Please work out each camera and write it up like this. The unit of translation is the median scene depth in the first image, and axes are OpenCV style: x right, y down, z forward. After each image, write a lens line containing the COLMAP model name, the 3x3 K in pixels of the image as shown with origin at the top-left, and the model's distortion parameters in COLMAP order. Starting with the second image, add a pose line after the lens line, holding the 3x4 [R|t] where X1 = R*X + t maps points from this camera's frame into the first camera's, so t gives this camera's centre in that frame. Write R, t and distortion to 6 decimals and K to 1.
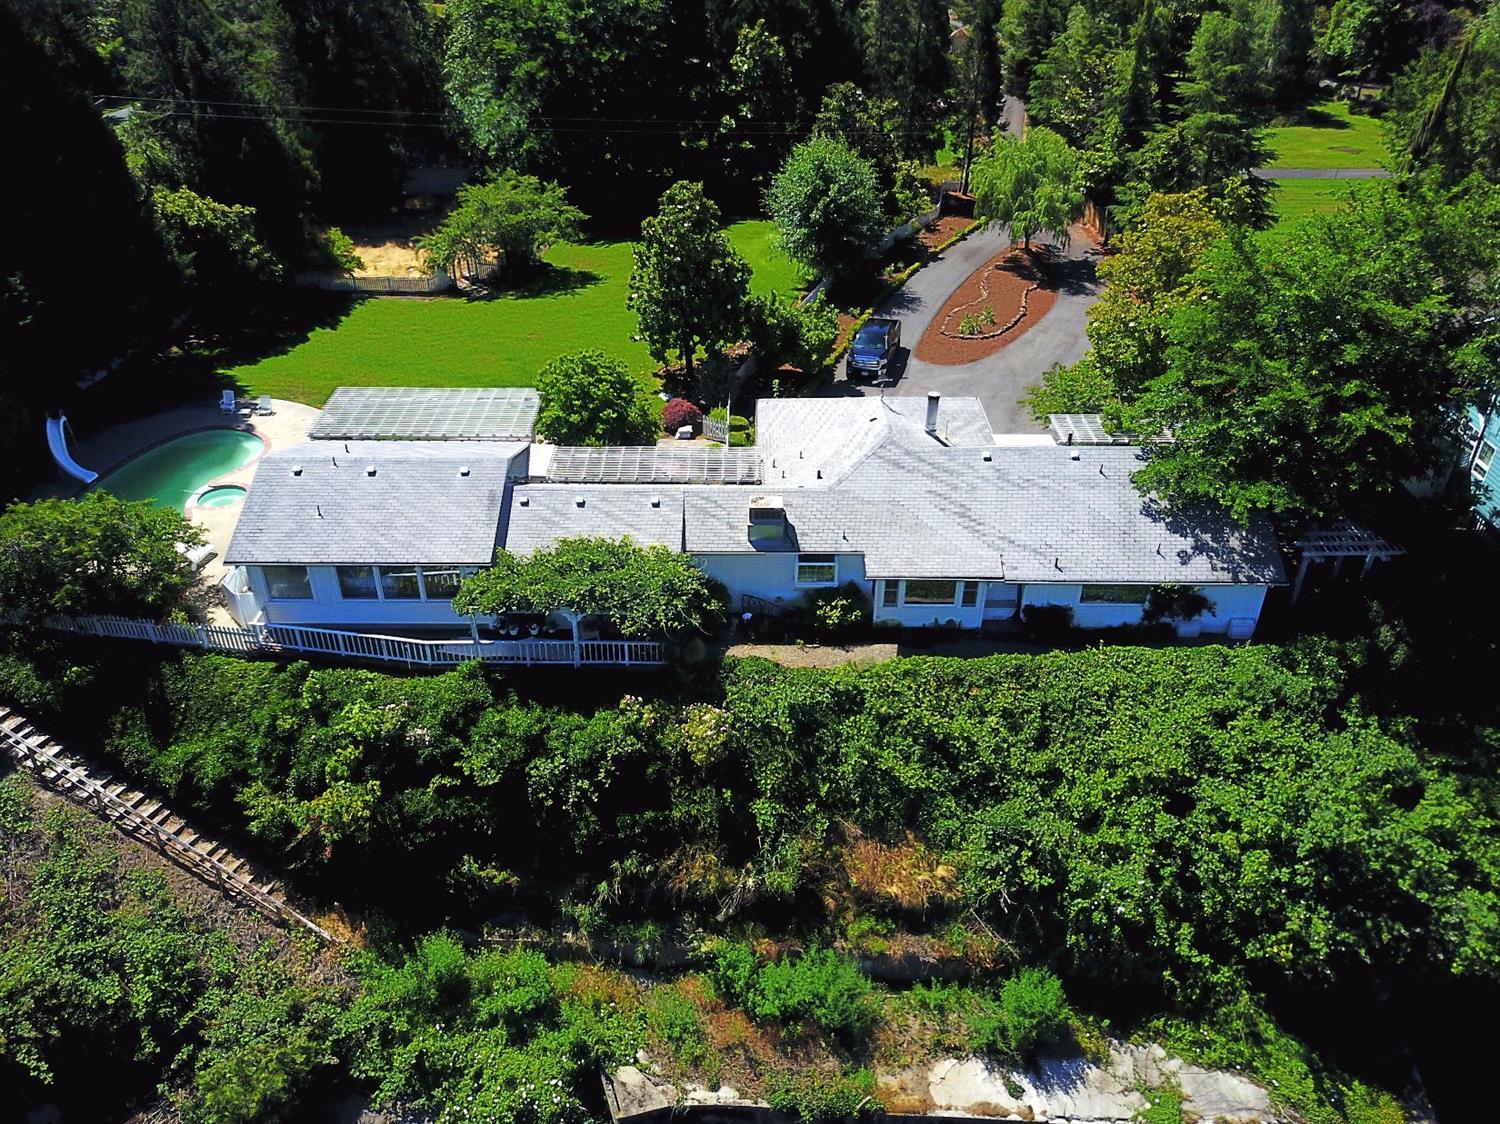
lens RADIAL K [[1157.2, 0, 767.3], [0, 1157.2, 597.4], [0, 0, 1]] dist [-0.071884, 0.050486]
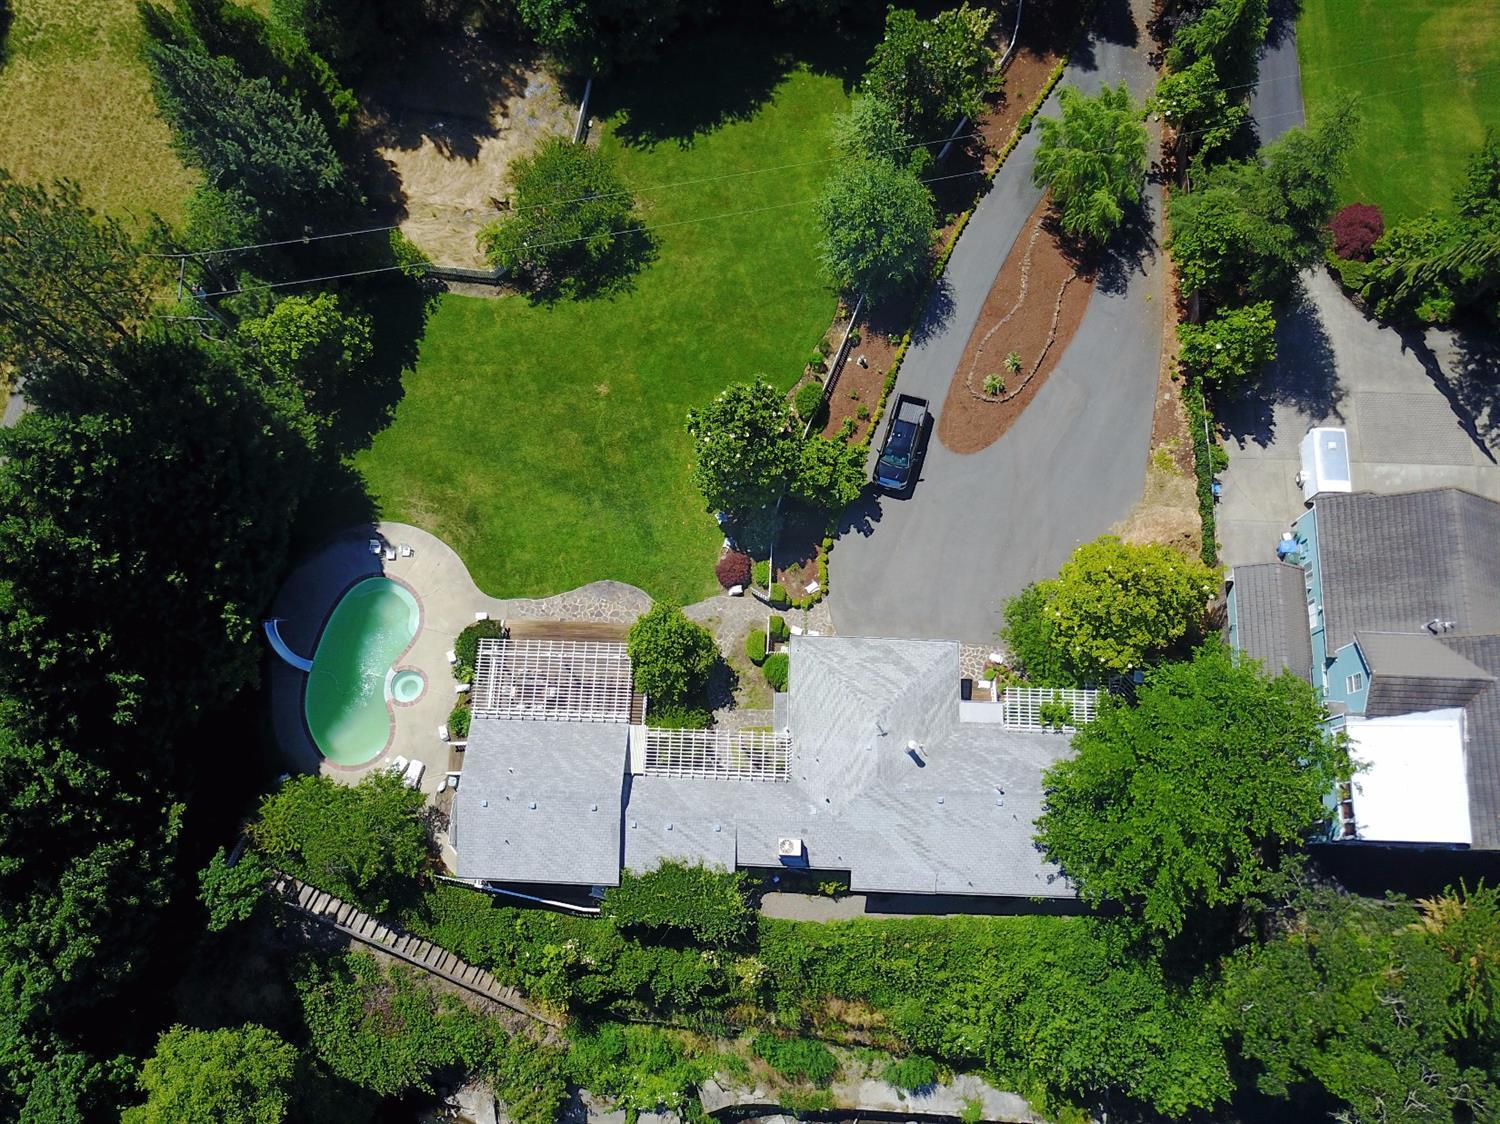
lens RADIAL K [[1157.2, 0, 767.3], [0, 1157.2, 597.4], [0, 0, 1]] dist [-0.071884, 0.050486]
pose [[0.998867, 0.043271, -0.019805, -0.016740], [-0.019855, 0.757162, 0.652925, -1.468514], [0.043248, -0.651792, 0.757163, 0.033400]]
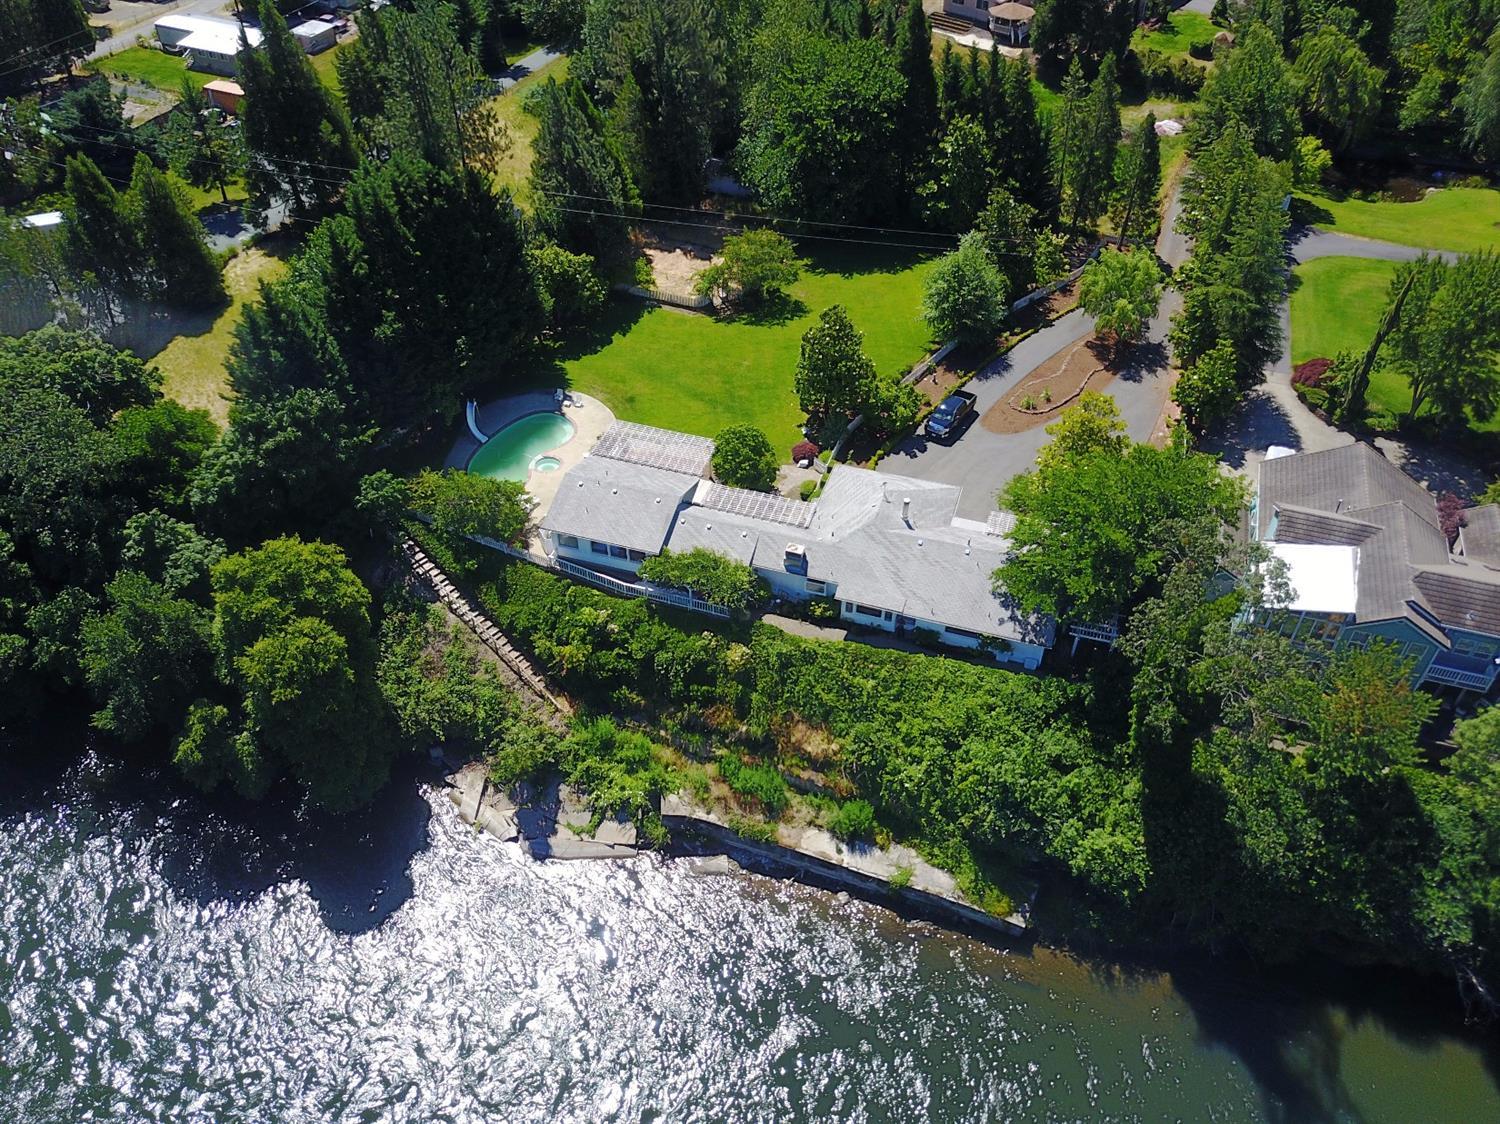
lens RADIAL K [[1157.2, 0, 767.3], [0, 1157.2, 597.4], [0, 0, 1]] dist [-0.071884, 0.050486]
pose [[0.950736, 0.215808, -0.222547, 0.444826], [-0.174727, 0.966043, 0.190346, -0.400197], [0.256069, -0.142084, 0.956159, -0.996277]]
